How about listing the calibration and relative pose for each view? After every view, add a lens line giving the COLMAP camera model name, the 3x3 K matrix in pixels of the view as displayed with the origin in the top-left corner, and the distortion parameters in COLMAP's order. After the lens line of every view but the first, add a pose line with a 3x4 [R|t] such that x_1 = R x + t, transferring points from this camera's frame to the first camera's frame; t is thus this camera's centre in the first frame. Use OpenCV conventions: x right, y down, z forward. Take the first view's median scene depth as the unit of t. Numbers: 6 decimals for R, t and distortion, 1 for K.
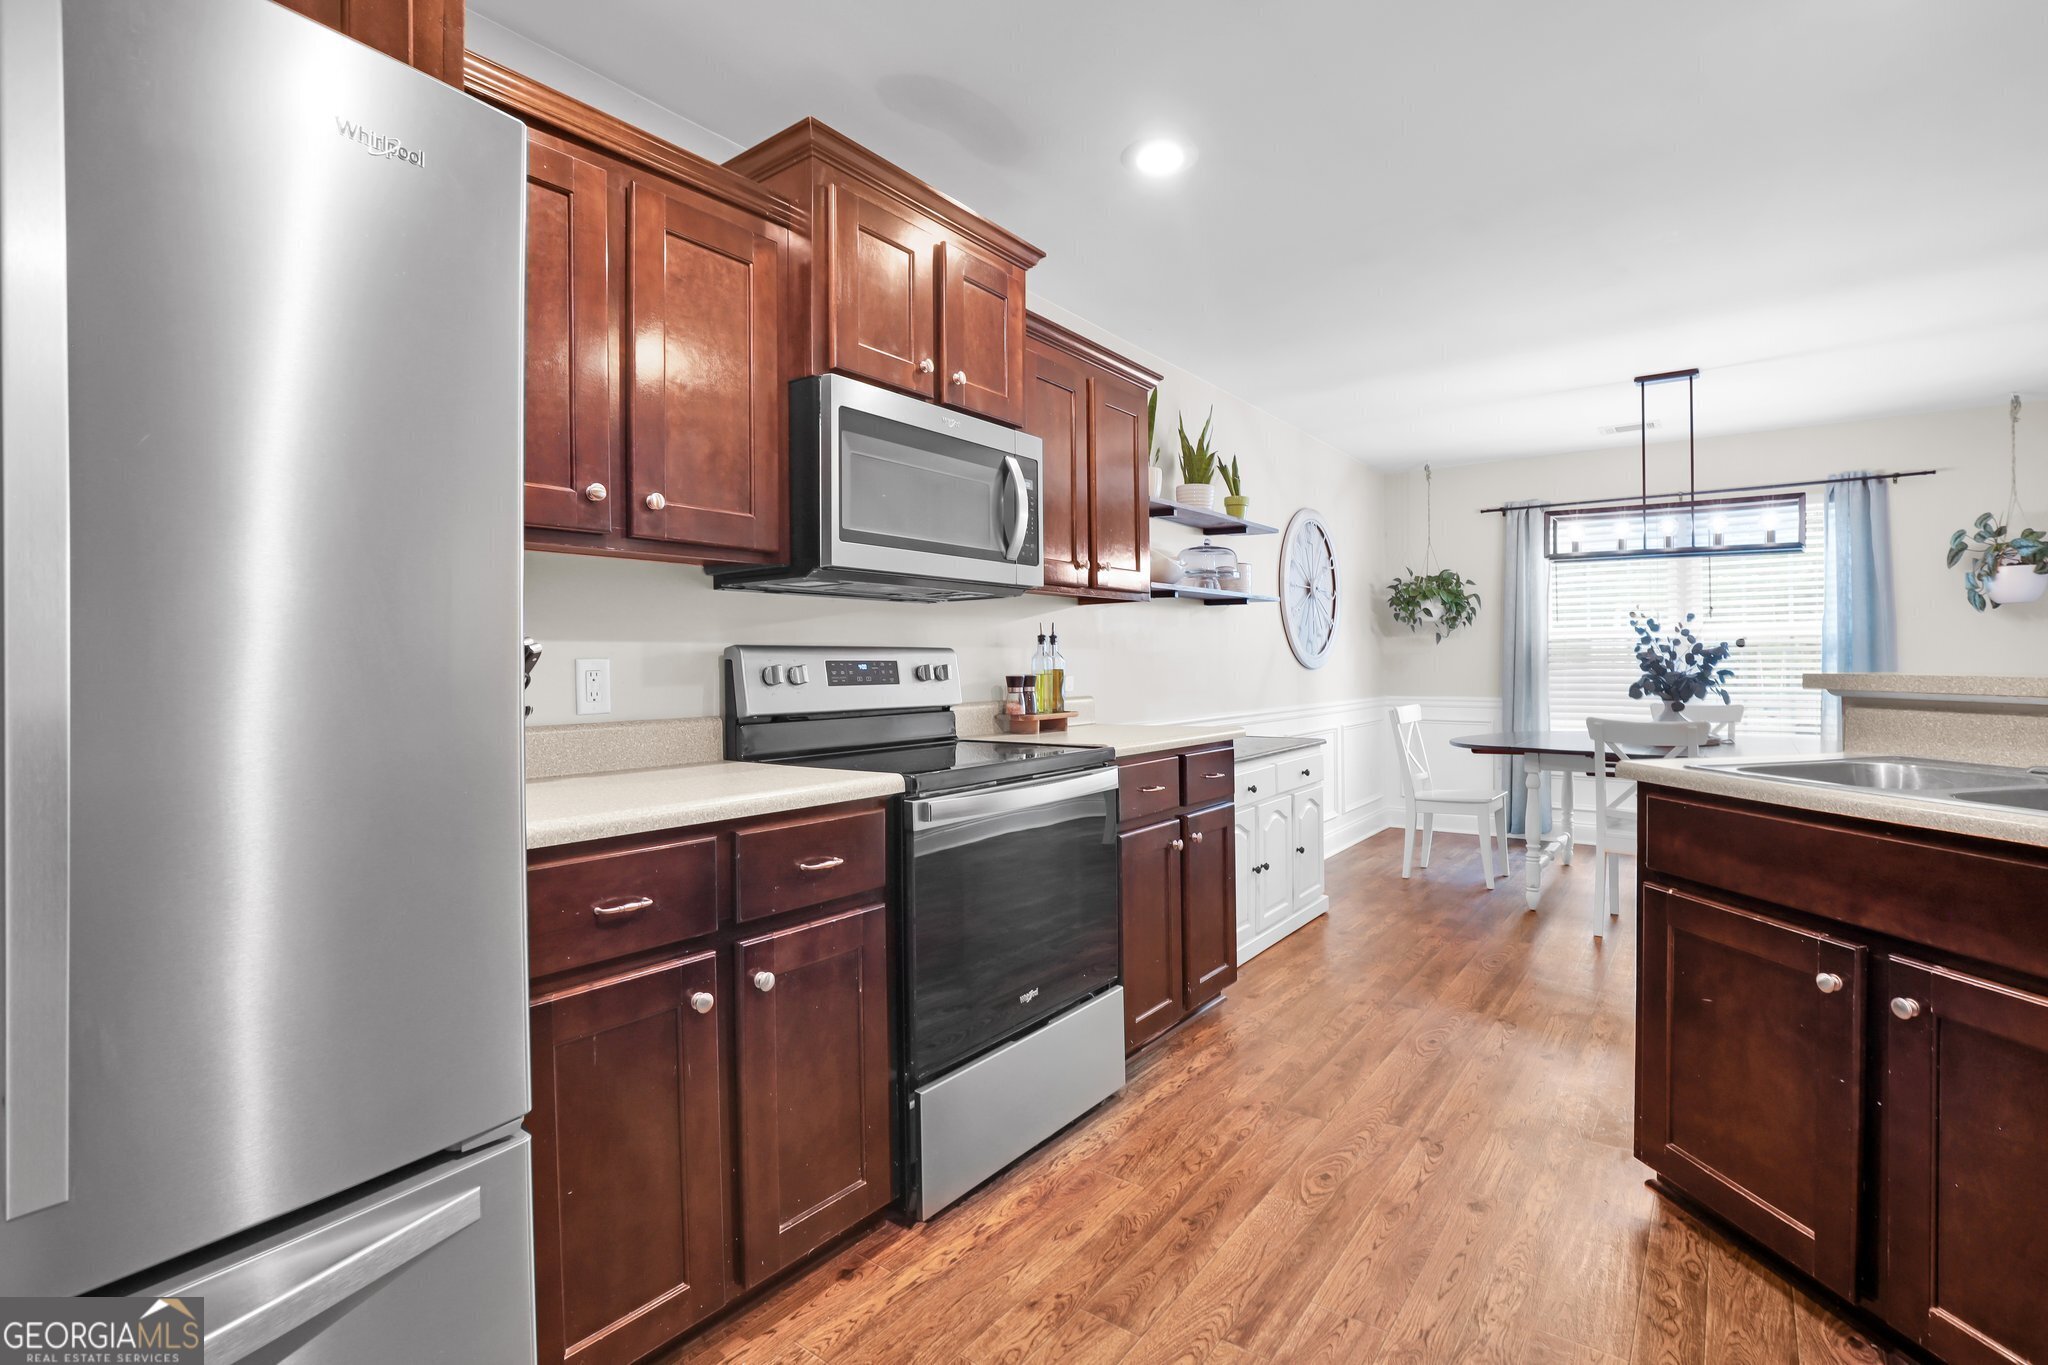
lens RADIAL K [[950.8, 0, 1038.2], [0, 950.8, 662.0], [0, 0, 1]] dist [-0.031002, 0.006336]
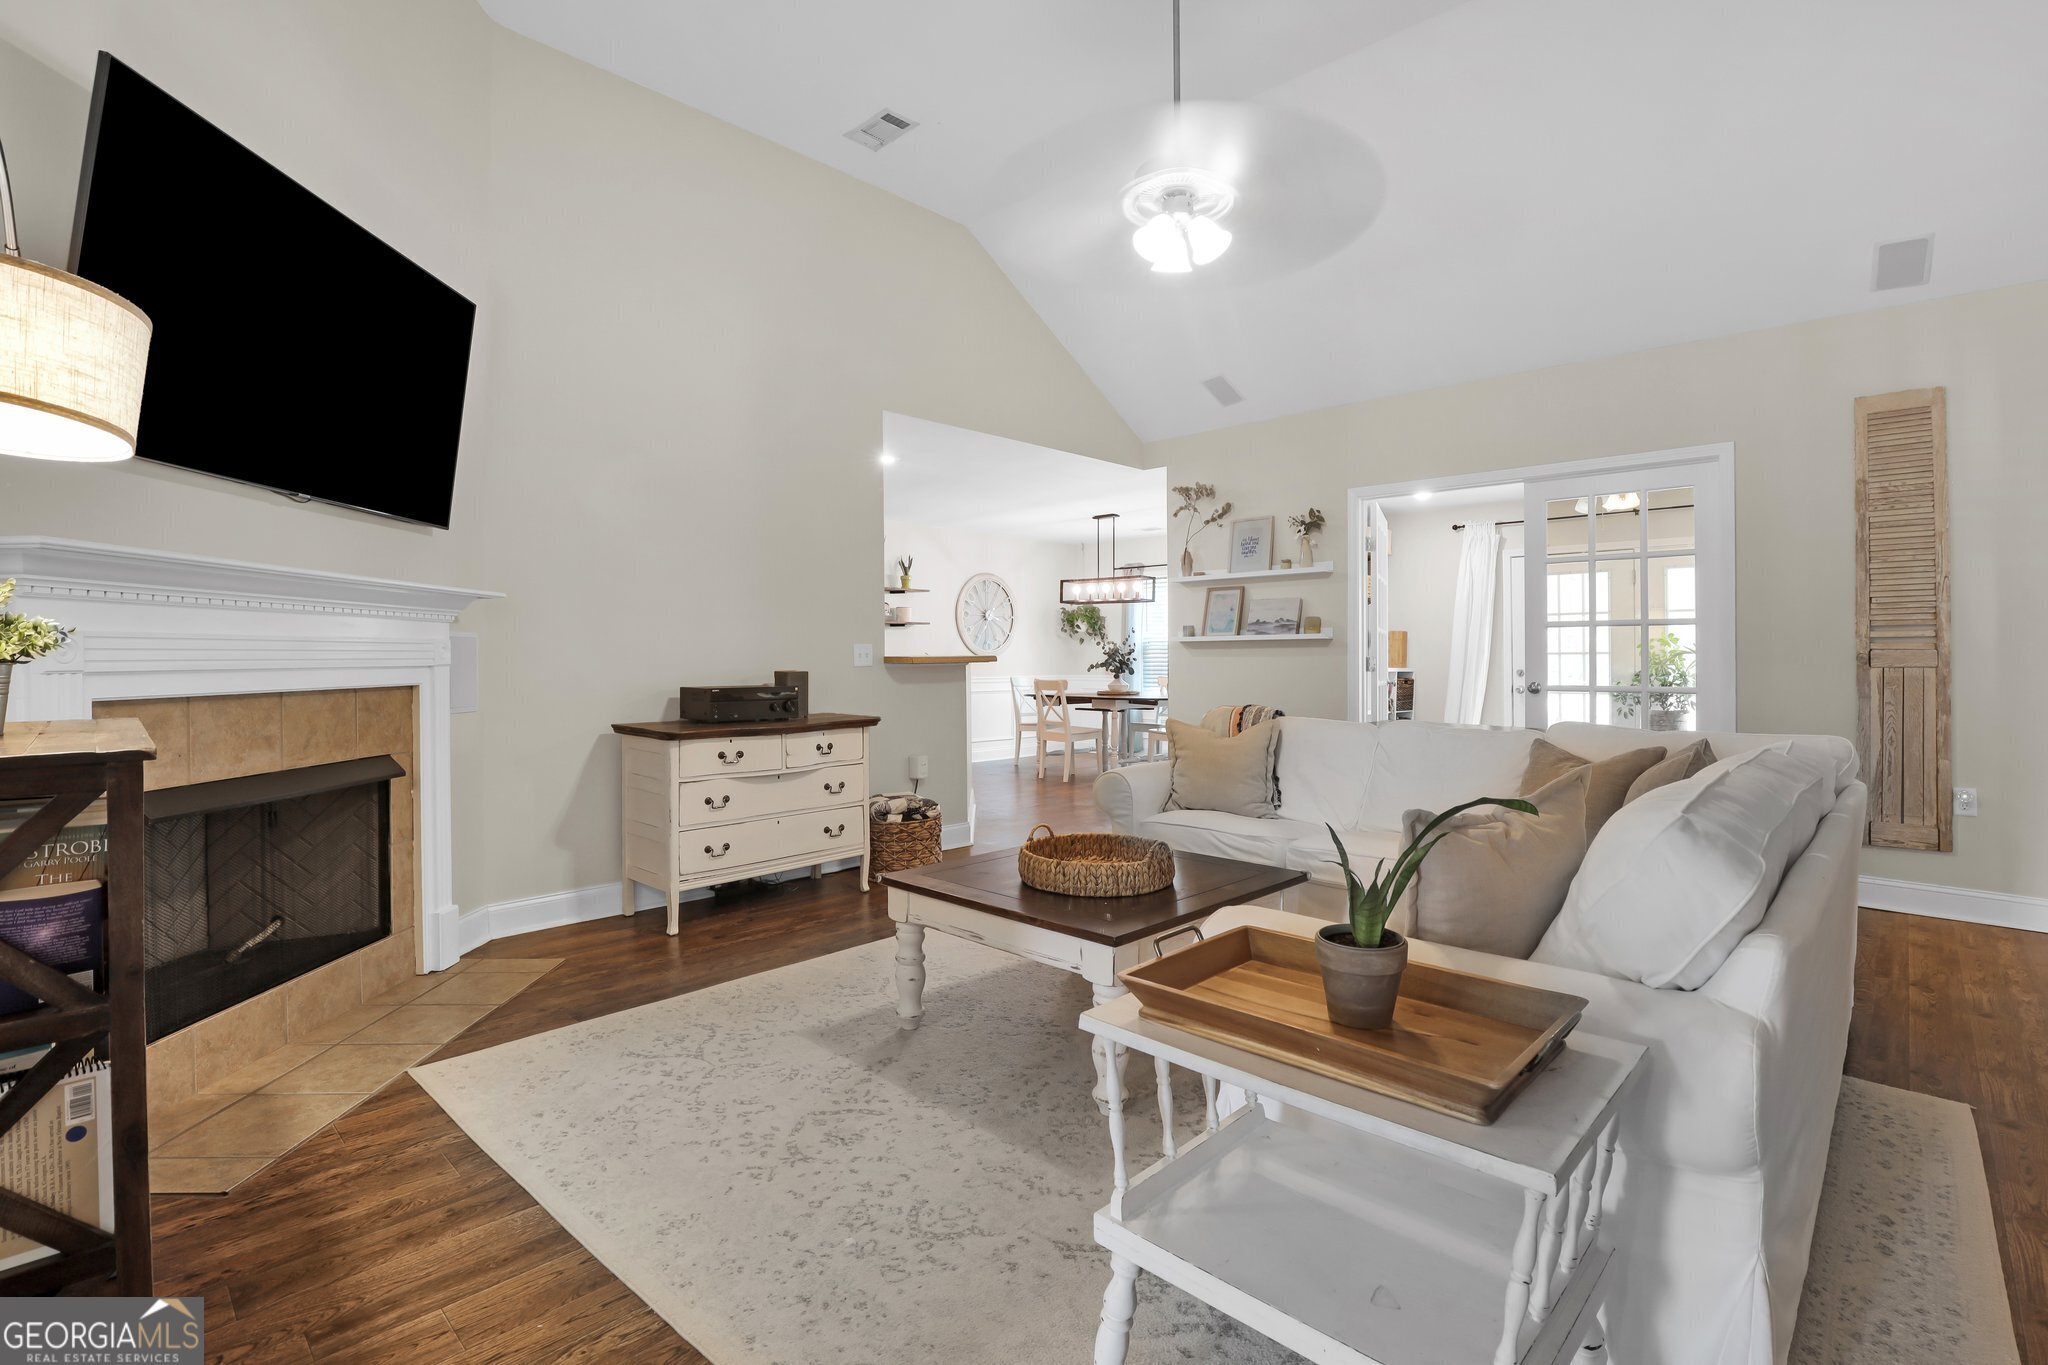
lens RADIAL K [[950.8, 0, 1038.2], [0, 950.8, 662.0], [0, 0, 1]] dist [-0.031002, 0.006336]
pose [[0.993483, 0.005186, -0.113865, 0.739281], [-0.005115, 0.999986, 0.000918, 0.014753], [0.113869, -0.000330, 0.993496, -1.060837]]
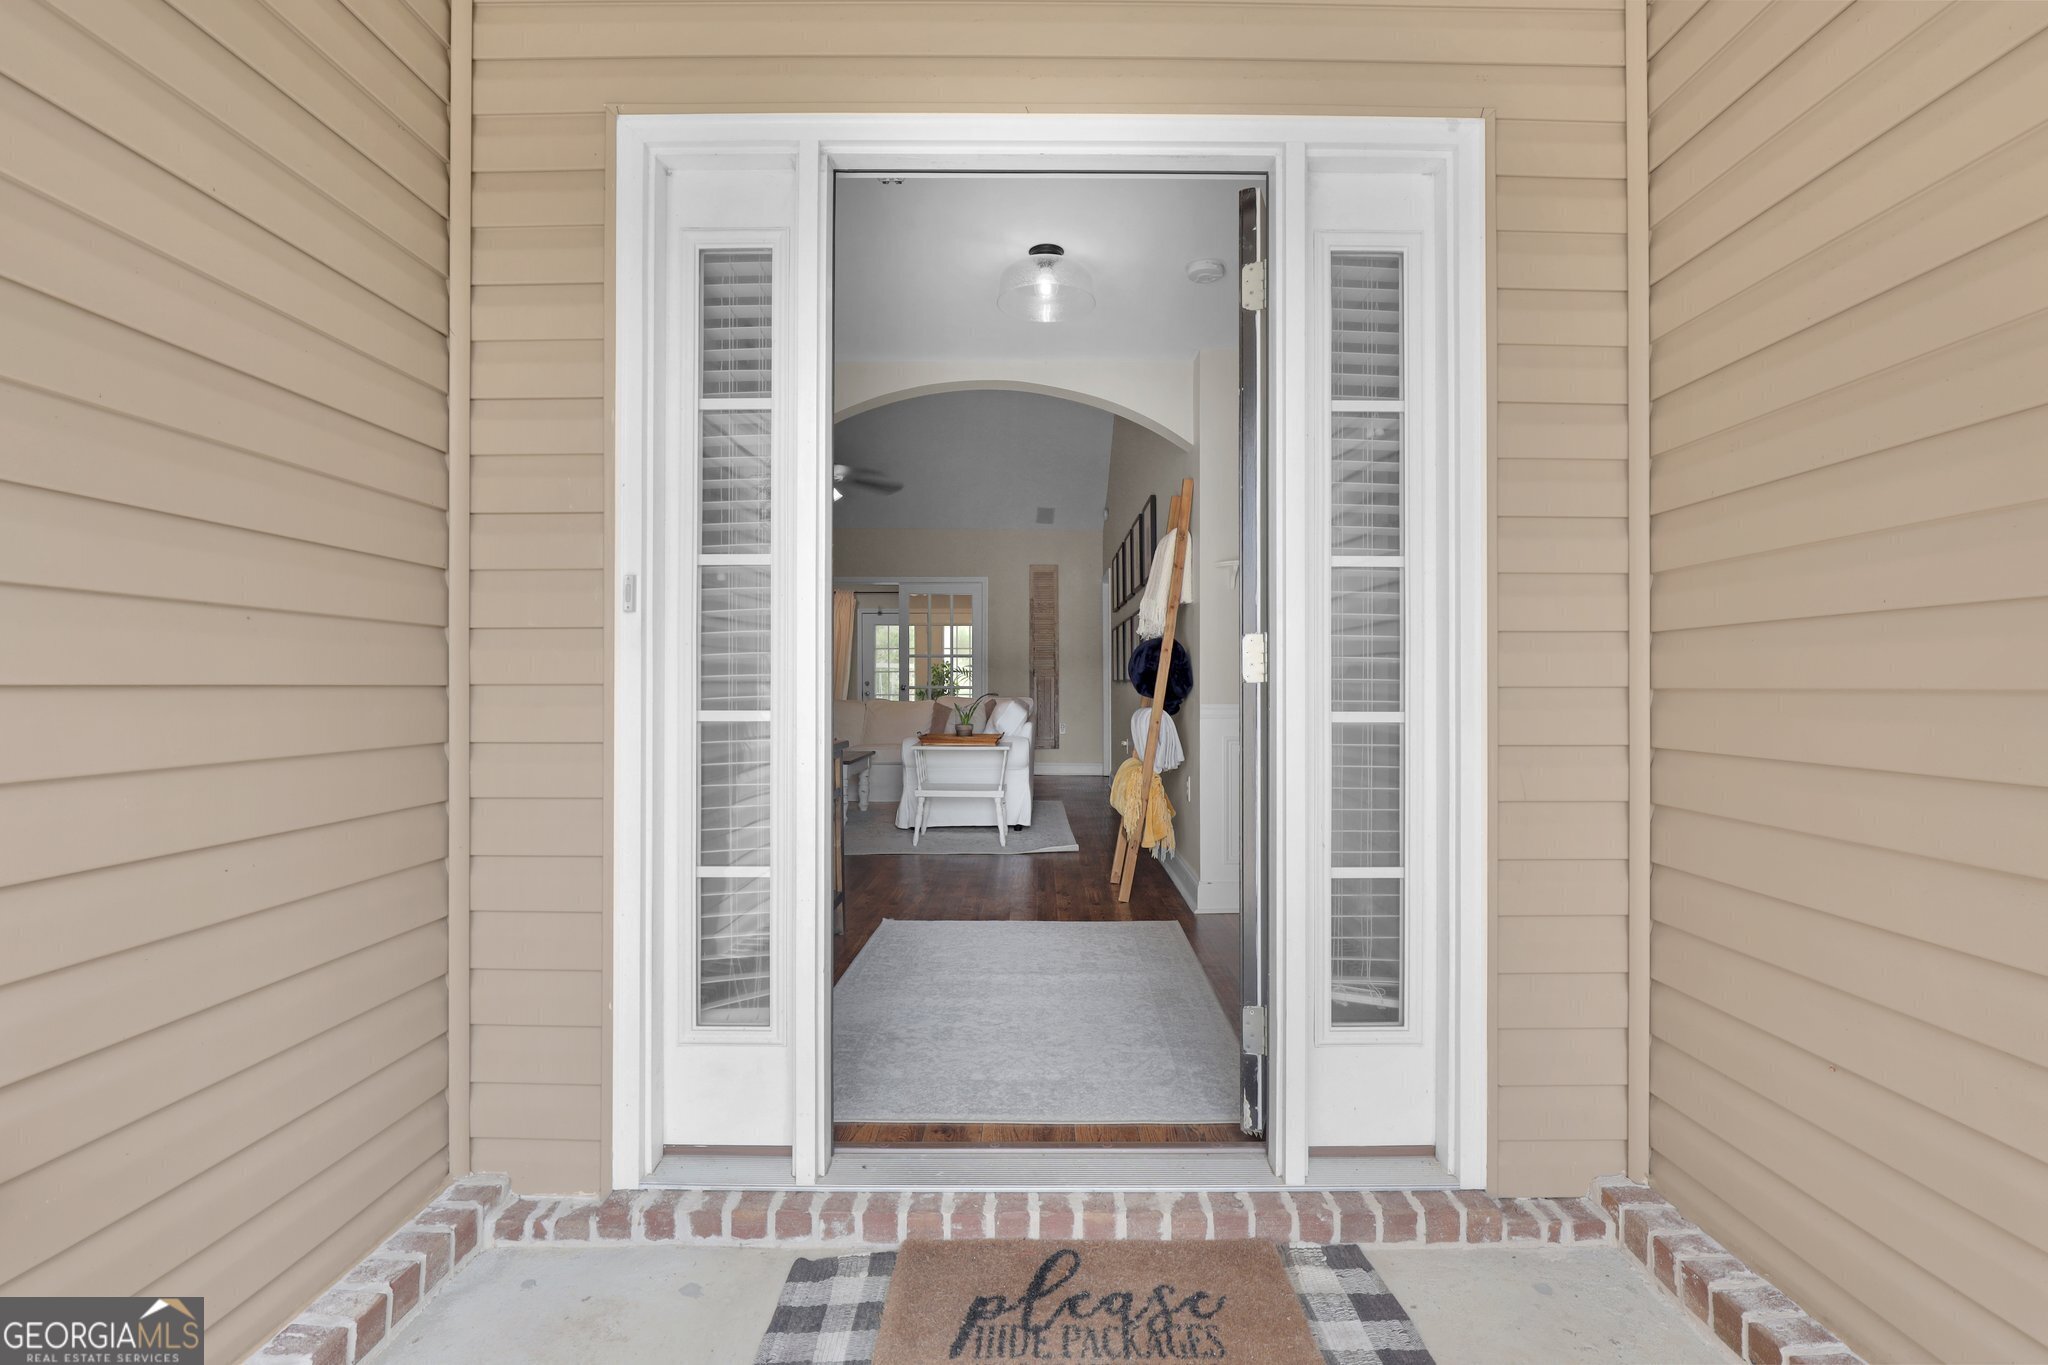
lens RADIAL K [[951.1, 0, 1024.0], [0, 951.1, 682.5], [0, 0, 1]] dist [-0.025706, 0.001705]
pose [[0.812550, 0.007929, 0.582837, 0.088461], [-0.006067, 0.999968, -0.005145, 0.043223], [-0.582859, 0.000645, 0.812573, -1.911175]]
